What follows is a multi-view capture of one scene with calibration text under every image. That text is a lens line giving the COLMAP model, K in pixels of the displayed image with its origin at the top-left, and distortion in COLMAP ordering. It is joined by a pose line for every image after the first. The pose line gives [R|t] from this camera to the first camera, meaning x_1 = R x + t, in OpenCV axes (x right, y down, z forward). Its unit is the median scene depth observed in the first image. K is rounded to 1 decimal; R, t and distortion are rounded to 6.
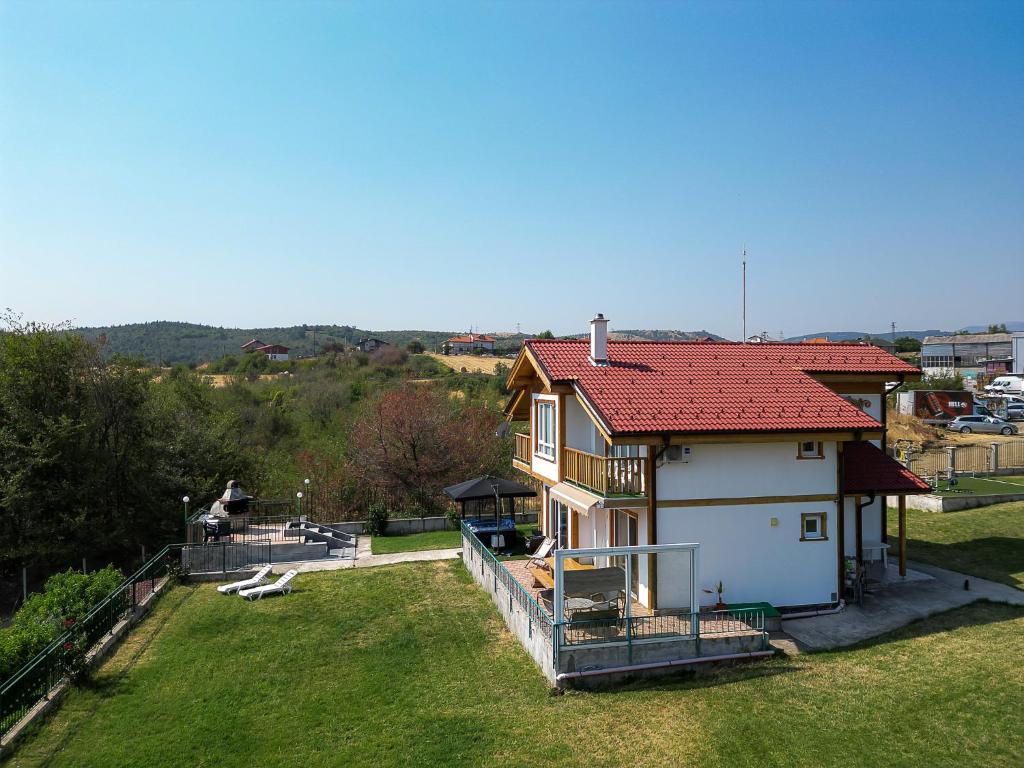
lens RADIAL K [[705.4, 0, 512.0], [0, 705.4, 384.0], [0, 0, 1]] dist [0.068042, -0.059000]
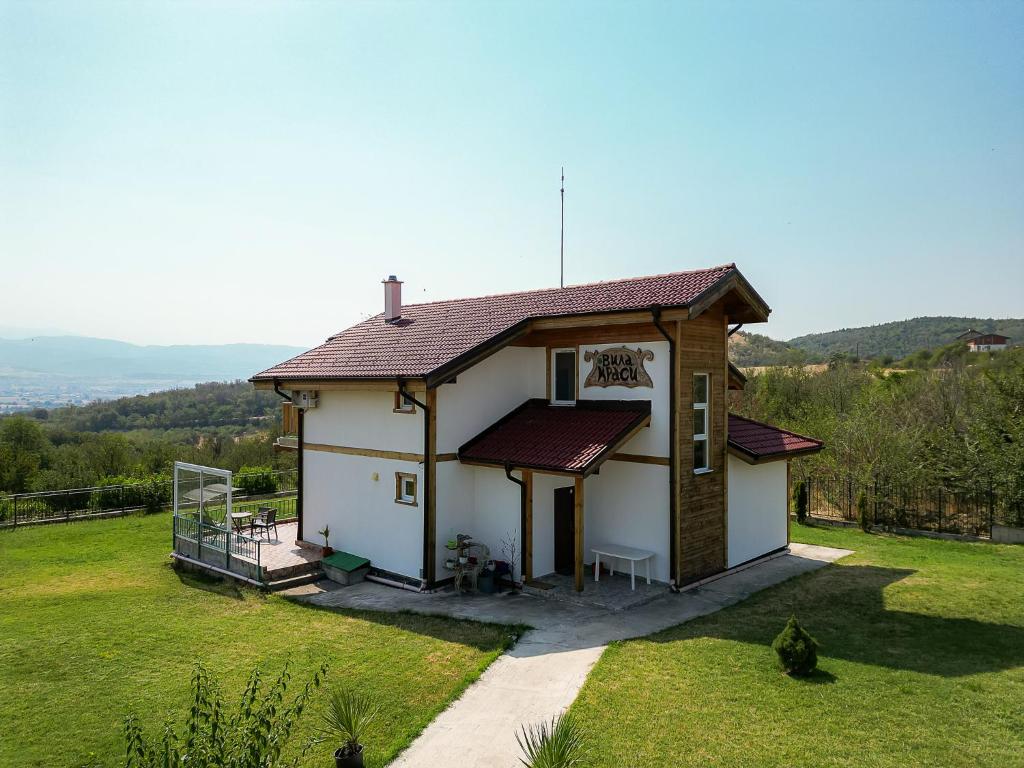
lens RADIAL K [[707.6, 0, 512.0], [0, 707.6, 384.0], [0, 0, 1]] dist [0.040920, 0.000262]
pose [[0.557037, 0.001431, -0.830486, 1.145486], [0.000338, 0.999998, 0.001950, 0.061843], [0.830487, -0.001367, 0.557036, 0.573176]]
